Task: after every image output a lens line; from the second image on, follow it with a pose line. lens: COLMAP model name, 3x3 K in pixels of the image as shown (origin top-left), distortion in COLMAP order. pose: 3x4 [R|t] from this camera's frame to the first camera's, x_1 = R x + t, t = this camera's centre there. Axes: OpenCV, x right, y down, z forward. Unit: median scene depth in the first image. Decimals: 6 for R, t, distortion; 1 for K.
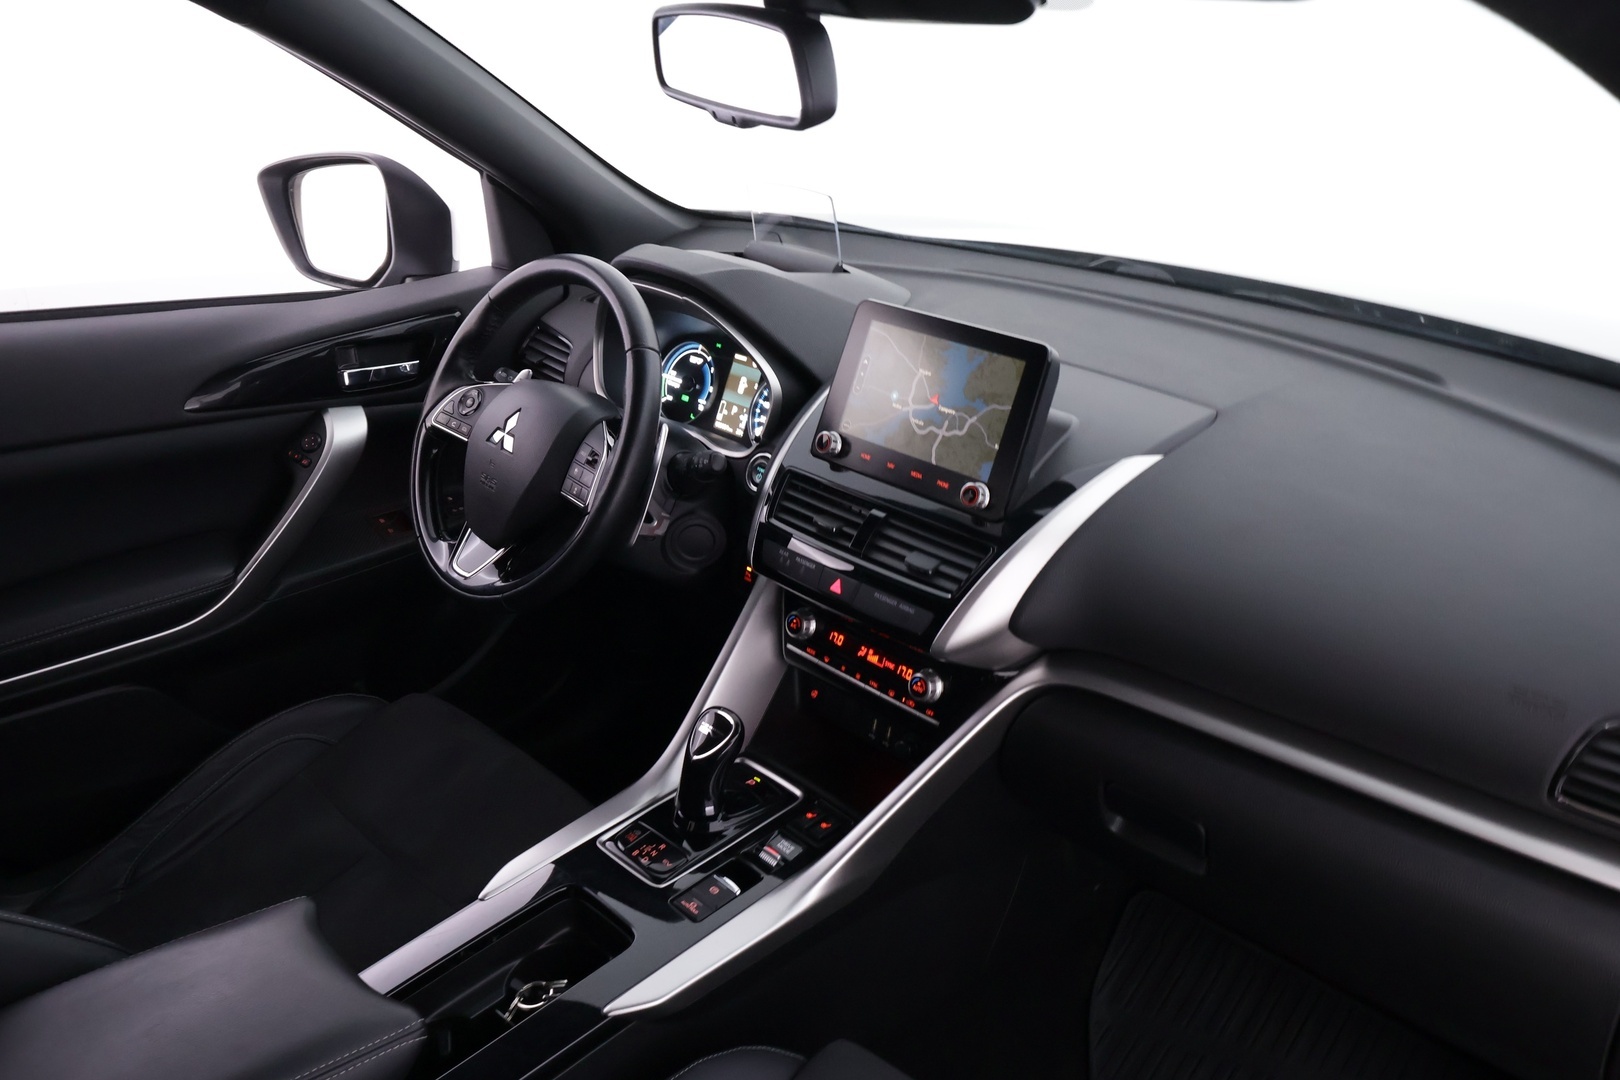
lens RADIAL K [[1263.0, 0, 810.0], [0, 1263.0, 540.0], [0, 0, 1]] dist [0.005277, -0.006325]
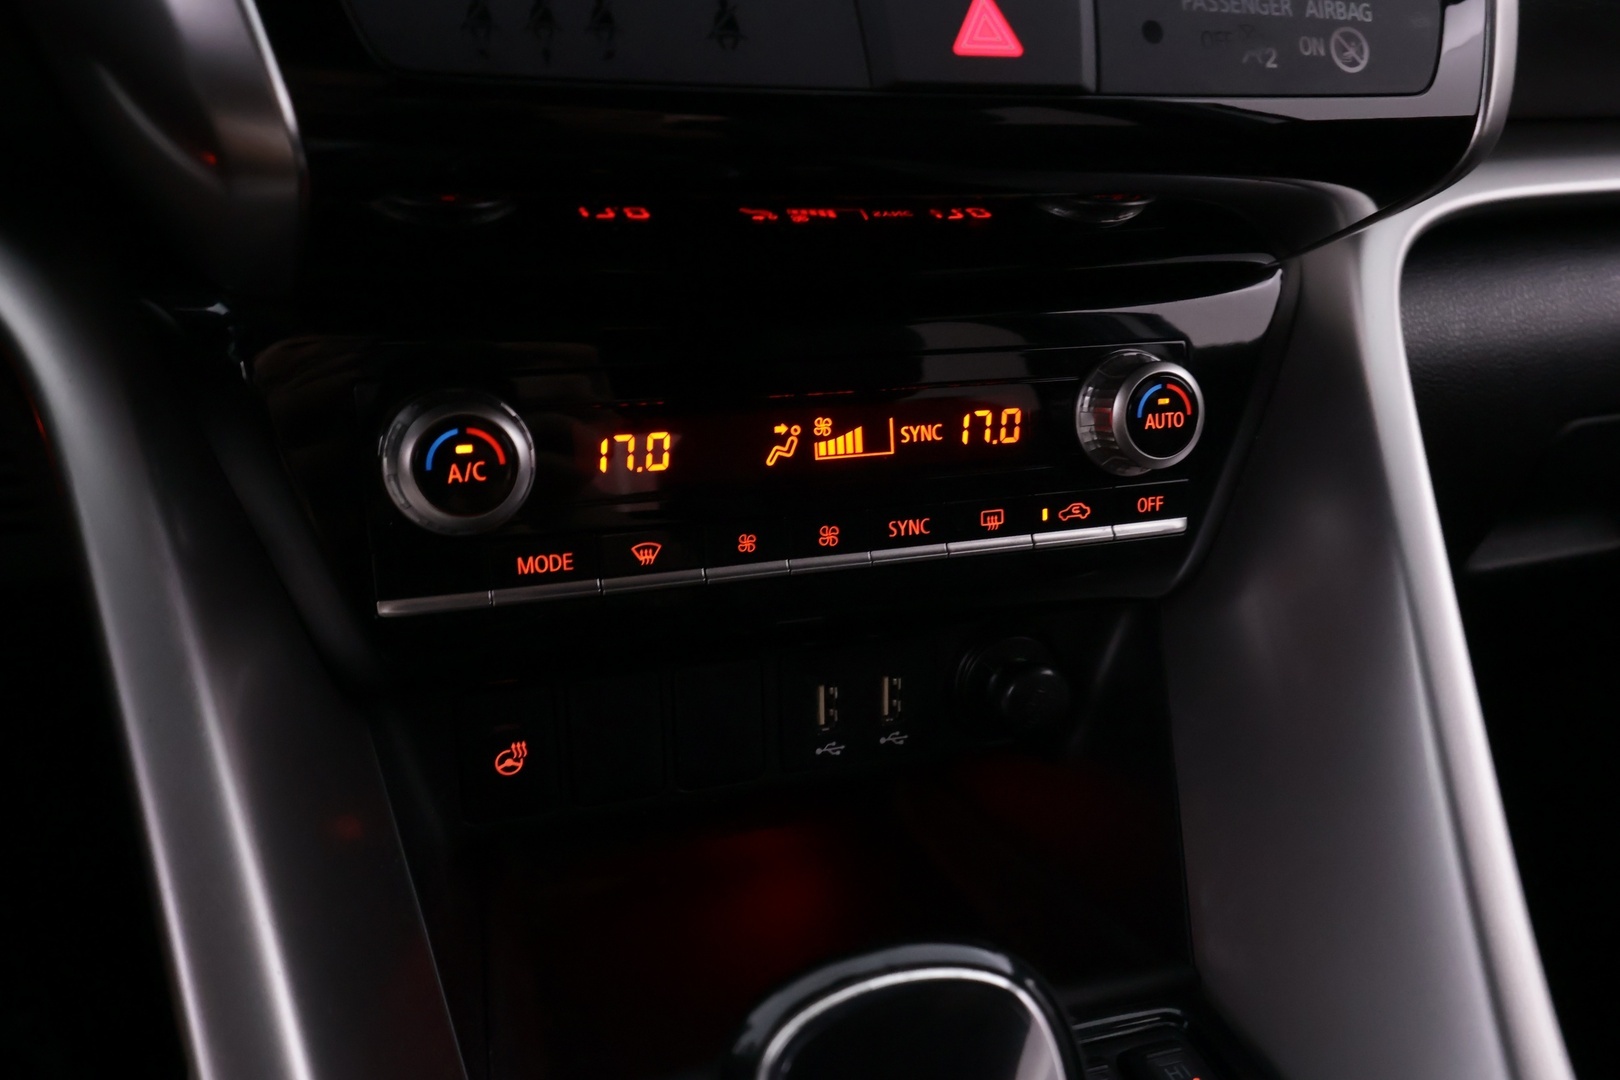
lens RADIAL K [[1263.0, 0, 810.0], [0, 1263.0, 540.0], [0, 0, 1]] dist [0.005277, -0.006325]
pose [[0.419760, -0.366022, 0.830560, -0.167387], [0.339122, 0.912055, 0.230547, 0.051093], [-0.841901, 0.184887, 0.506970, 0.881492]]
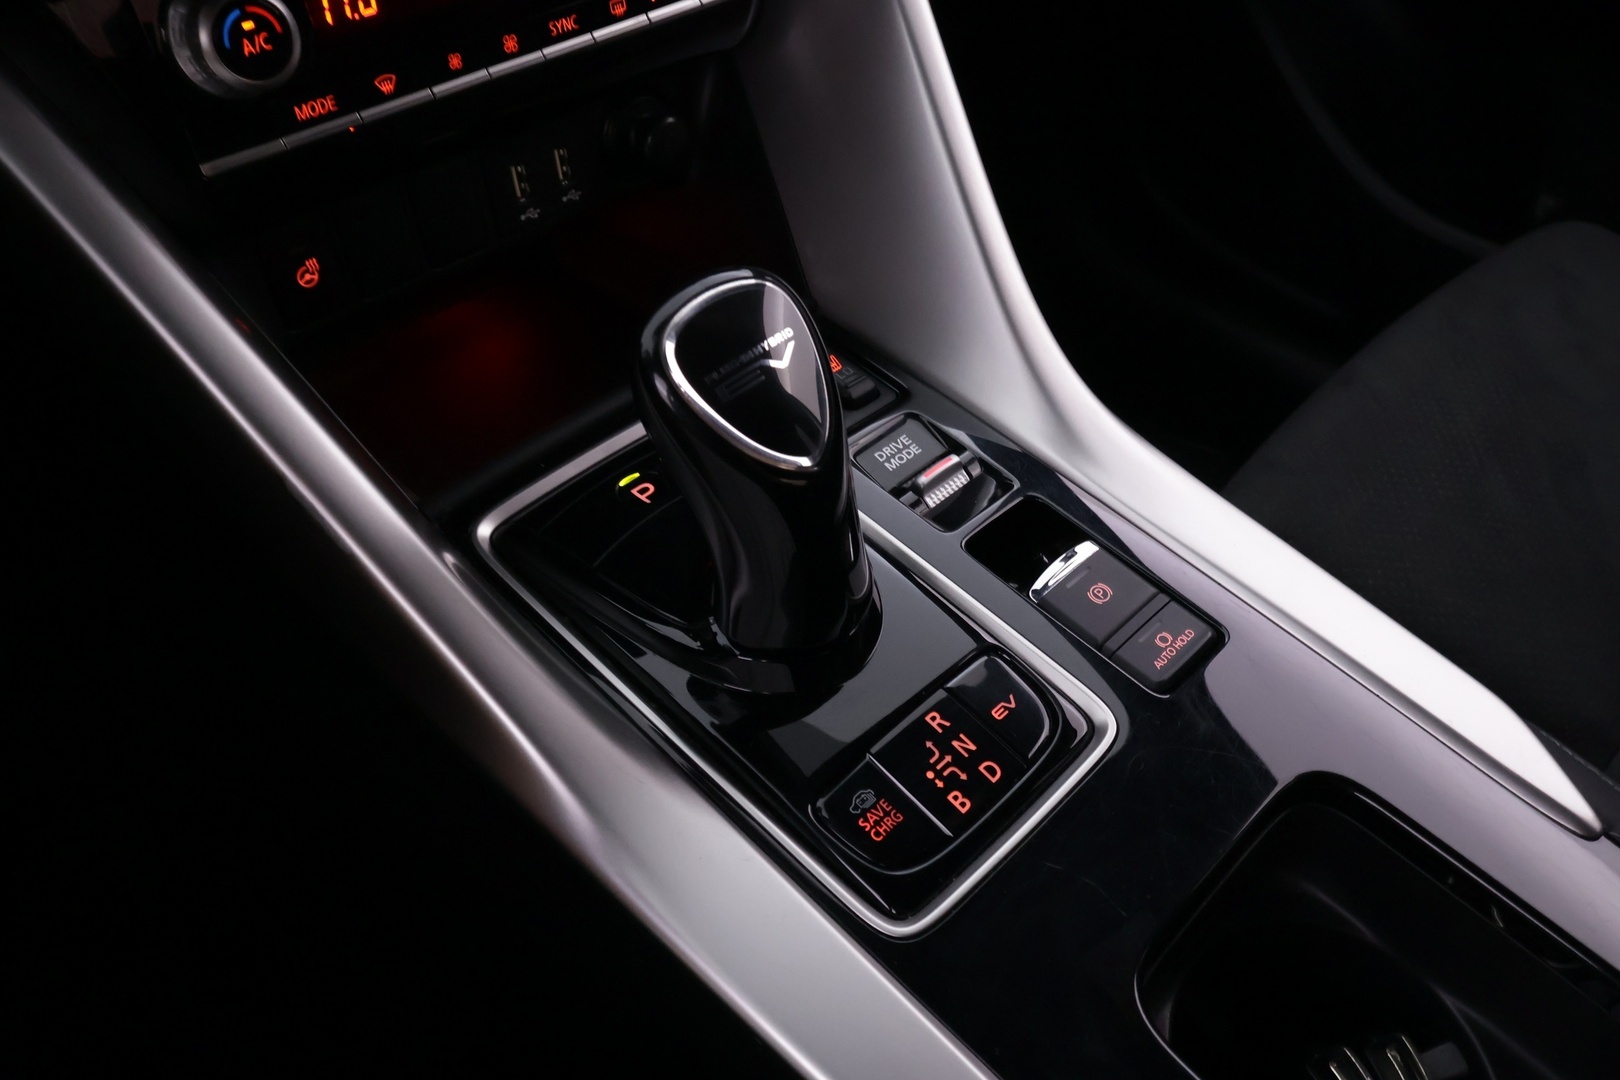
lens RADIAL K [[1263.0, 0, 810.0], [0, 1263.0, 540.0], [0, 0, 1]] dist [0.005277, -0.006325]
pose [[-0.024144, -0.728866, 0.684231, -0.275506], [0.358343, 0.632640, 0.686554, -0.005321], [-0.933278, 0.261765, 0.245909, 0.885558]]
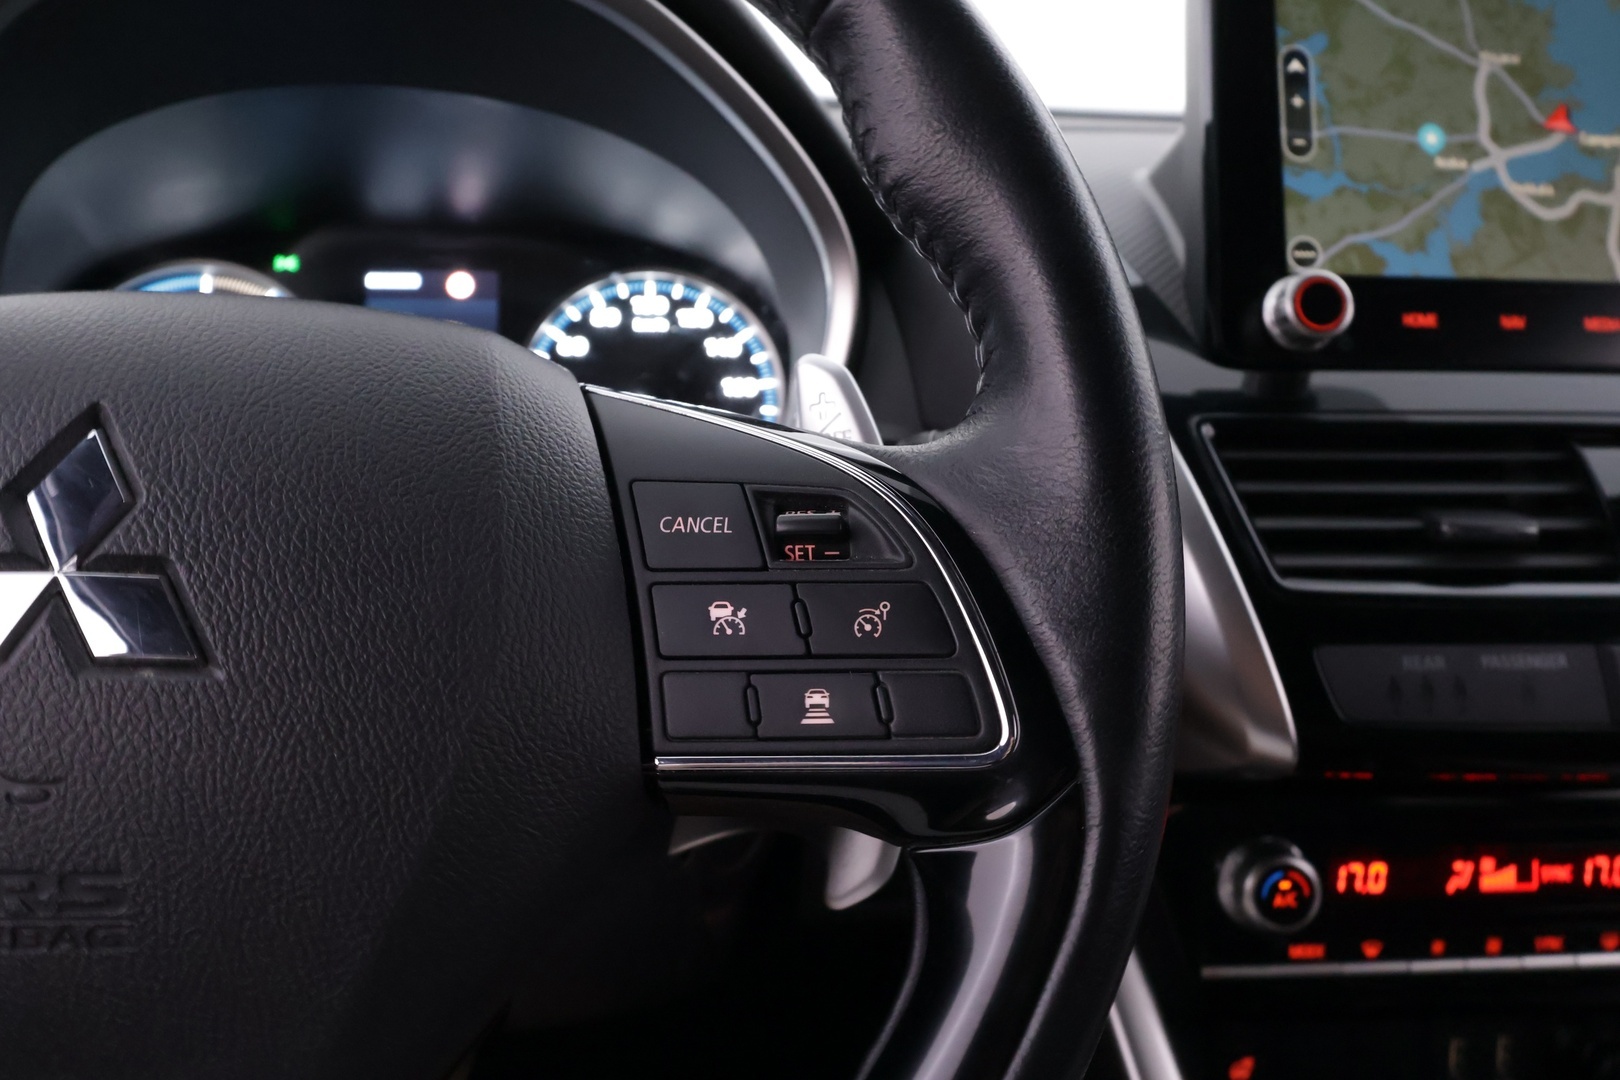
lens RADIAL K [[1263.0, 0, 810.0], [0, 1263.0, 540.0], [0, 0, 1]] dist [0.005277, -0.006325]
pose [[0.620219, -0.222037, 0.752348, -0.319947], [0.301197, 0.952993, 0.032953, -0.068688], [-0.724299, 0.206167, 0.657941, 0.885529]]
